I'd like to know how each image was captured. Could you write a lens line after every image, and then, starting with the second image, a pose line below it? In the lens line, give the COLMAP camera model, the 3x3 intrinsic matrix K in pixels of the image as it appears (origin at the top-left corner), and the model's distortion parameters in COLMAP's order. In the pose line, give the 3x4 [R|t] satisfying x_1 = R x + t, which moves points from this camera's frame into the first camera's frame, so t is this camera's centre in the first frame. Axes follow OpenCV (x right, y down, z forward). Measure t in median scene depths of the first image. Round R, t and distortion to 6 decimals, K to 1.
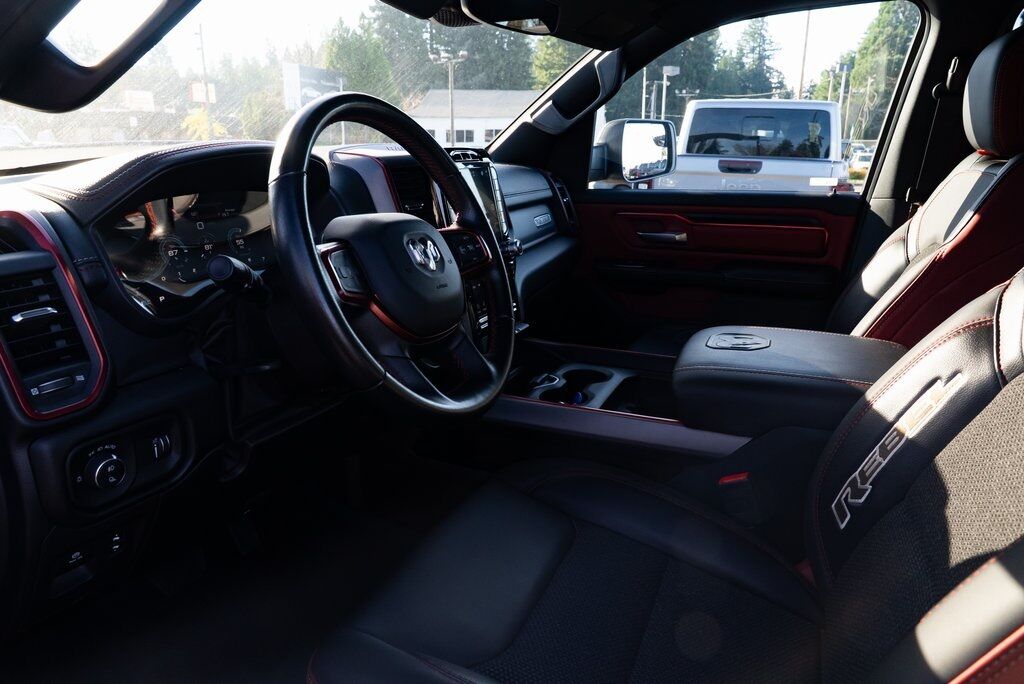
lens RADIAL K [[693.5, 0, 506.0], [0, 693.5, 342.8], [0, 0, 1]] dist [-0.029548, 0.013168]
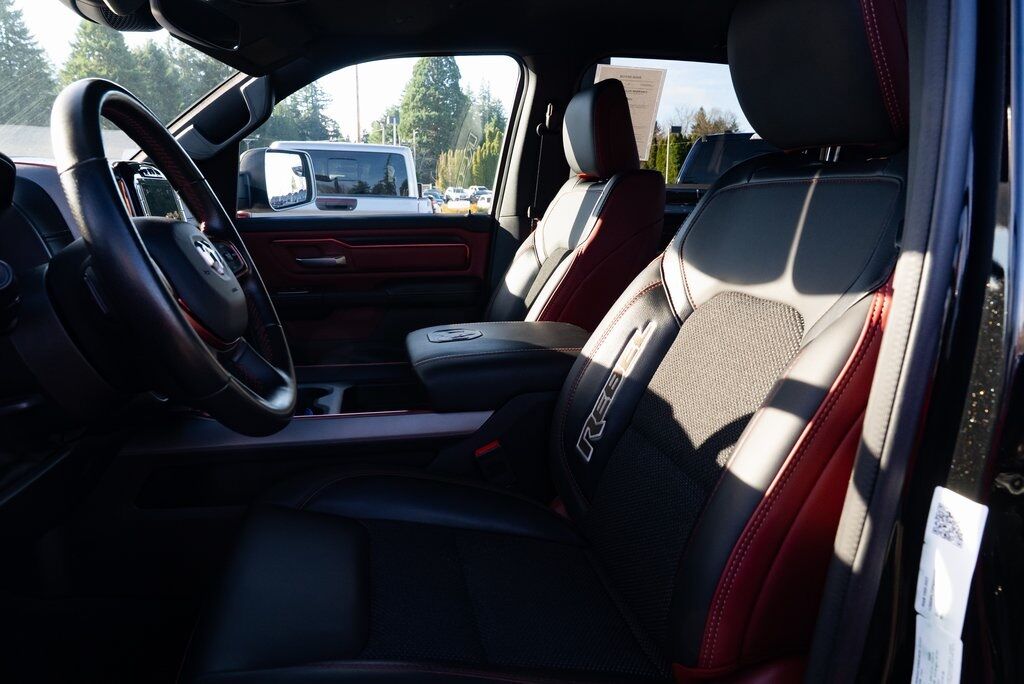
lens RADIAL K [[693.5, 0, 514.6], [0, 693.5, 338.6], [0, 0, 1]] dist [-0.029548, 0.013168]
pose [[0.824131, -0.114016, 0.554805, -0.147298], [0.150705, 0.988361, -0.020750, 0.029396], [-0.545982, 0.100712, 0.831722, 0.006201]]
